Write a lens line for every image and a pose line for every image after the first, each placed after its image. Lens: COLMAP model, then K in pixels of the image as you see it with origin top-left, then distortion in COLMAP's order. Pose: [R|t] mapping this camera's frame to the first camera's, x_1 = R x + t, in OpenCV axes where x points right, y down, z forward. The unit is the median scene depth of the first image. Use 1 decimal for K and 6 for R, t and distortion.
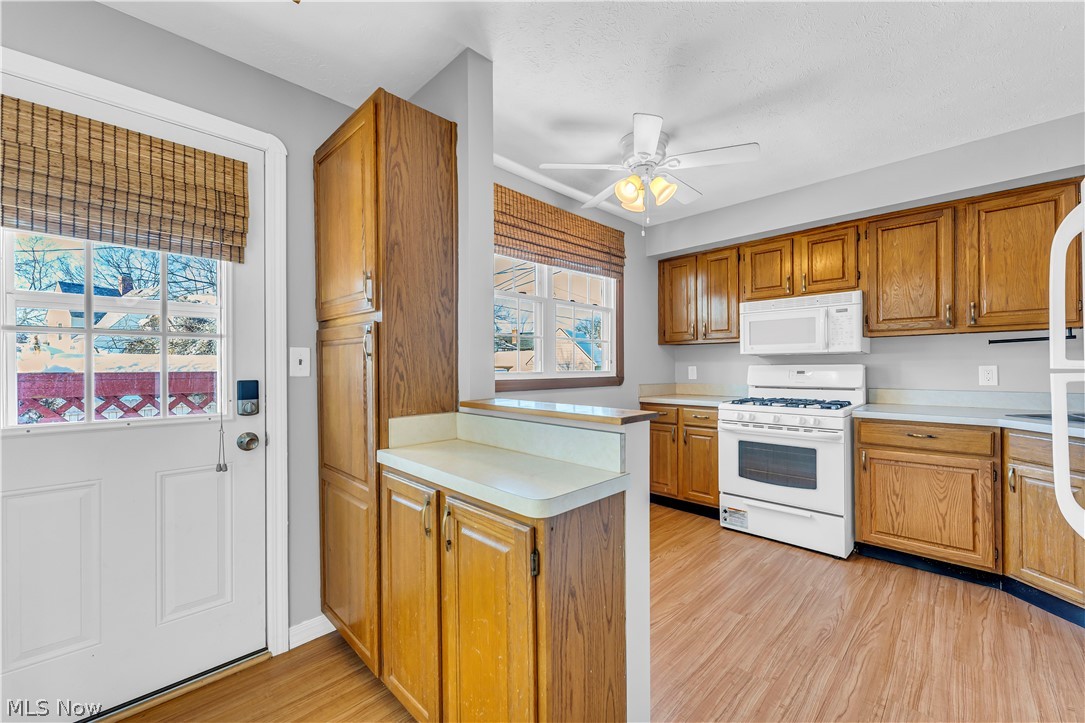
lens RADIAL K [[433.8, 0, 535.6], [0, 433.8, 368.3], [0, 0, 1]] dist [0.000931, 0.000040]
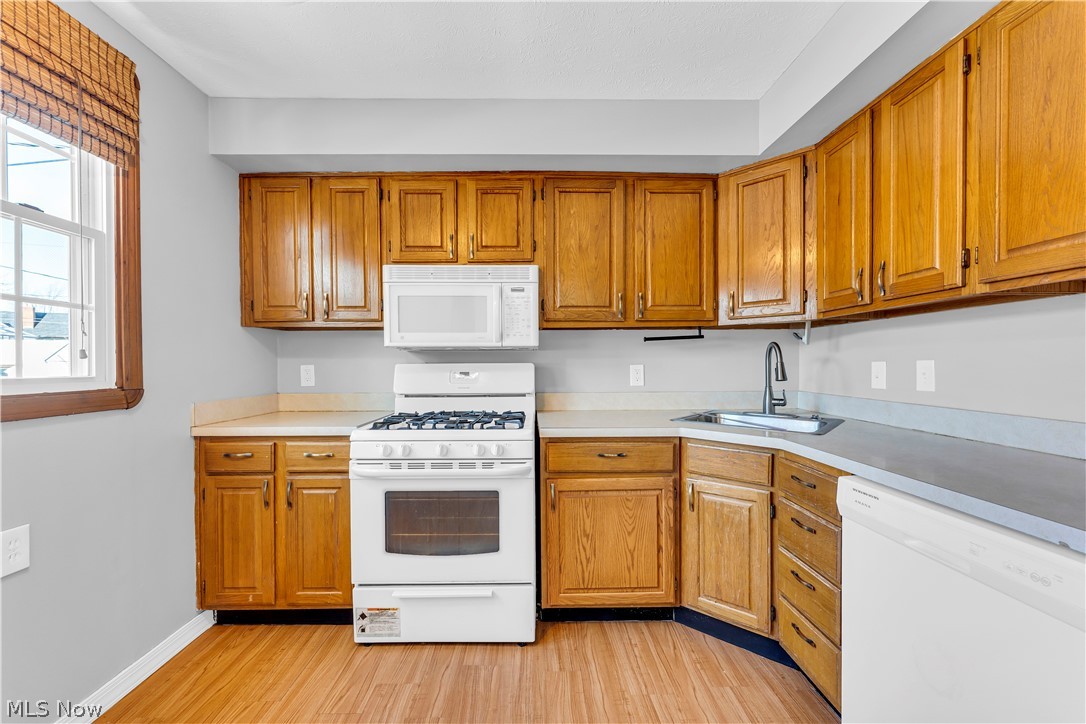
lens RADIAL K [[436.2, 0, 536.8], [0, 436.2, 368.0], [0, 0, 1]] dist [0.001674, 0.000241]
pose [[0.691622, -0.005170, 0.722241, 0.202828], [0.002588, 0.999986, 0.004680, -0.004050], [-0.722255, -0.001368, 0.691625, 0.487778]]
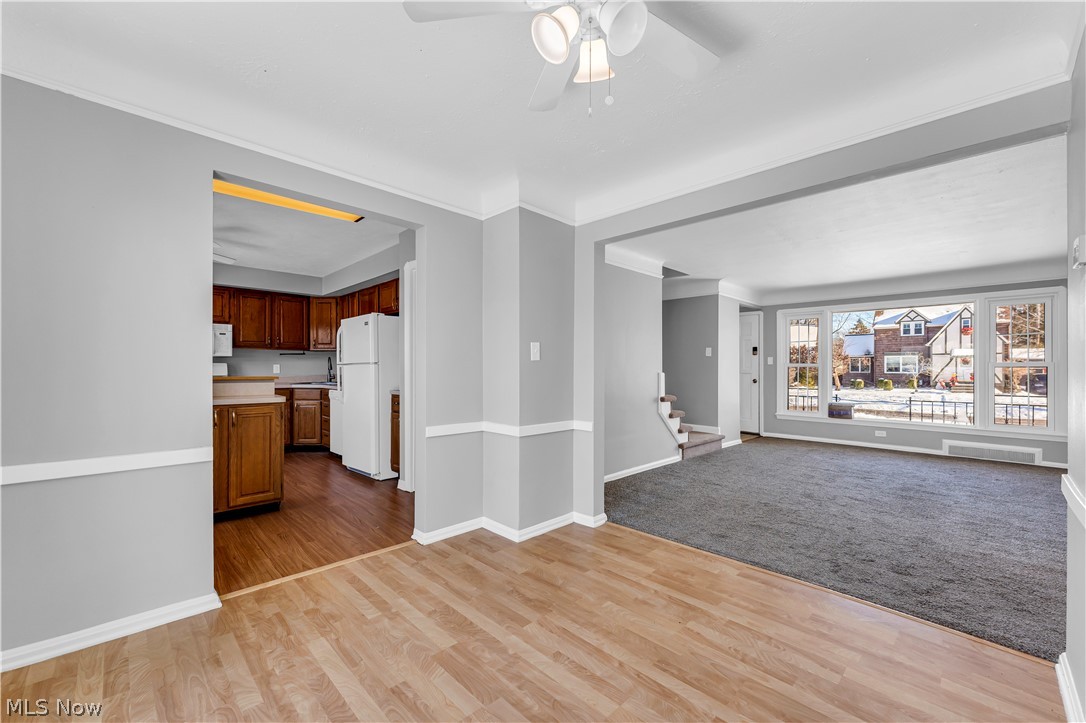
lens RADIAL K [[436.2, 0, 536.8], [0, 436.2, 367.5], [0, 0, 1]] dist [0.001674, 0.000241]
pose [[0.005243, 0.008103, 0.999953, -1.212092], [0.001480, 0.999966, -0.008111, 0.029702], [-0.999985, 0.001523, 0.005231, -0.371382]]
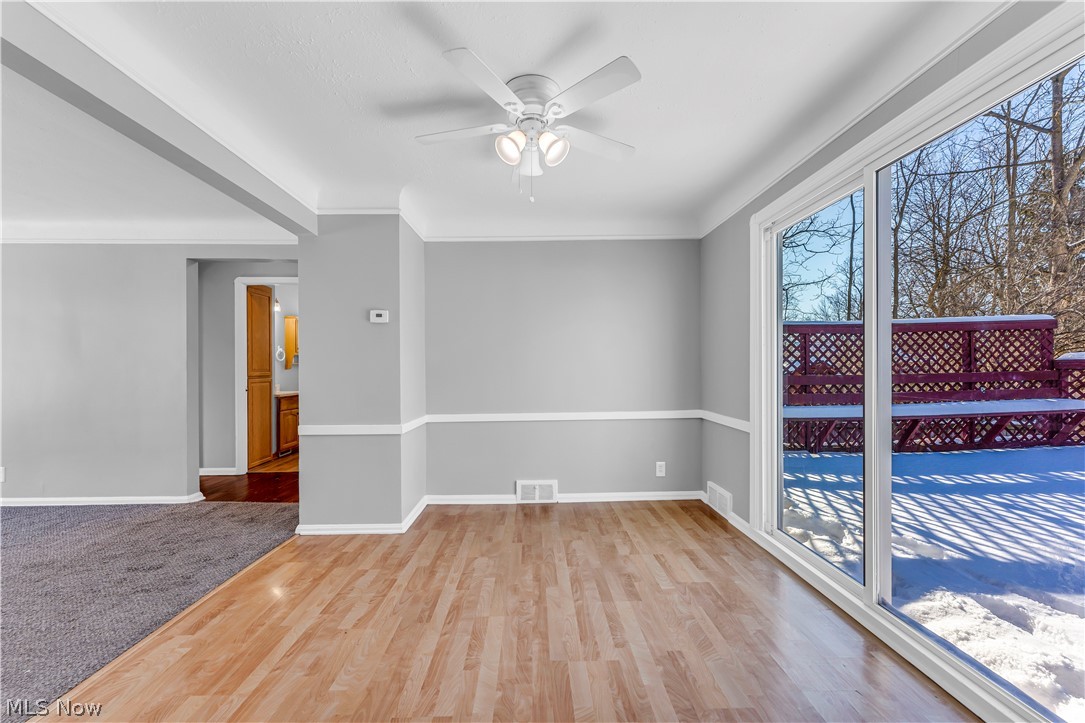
lens RADIAL K [[433.8, 0, 535.6], [0, 433.8, 368.3], [0, 0, 1]] dist [0.000931, 0.000040]
pose [[-0.693737, 0.007723, -0.720187, -0.218363], [0.002539, 0.999963, 0.008278, 0.022419], [0.720224, 0.003914, -0.693731, 0.080164]]
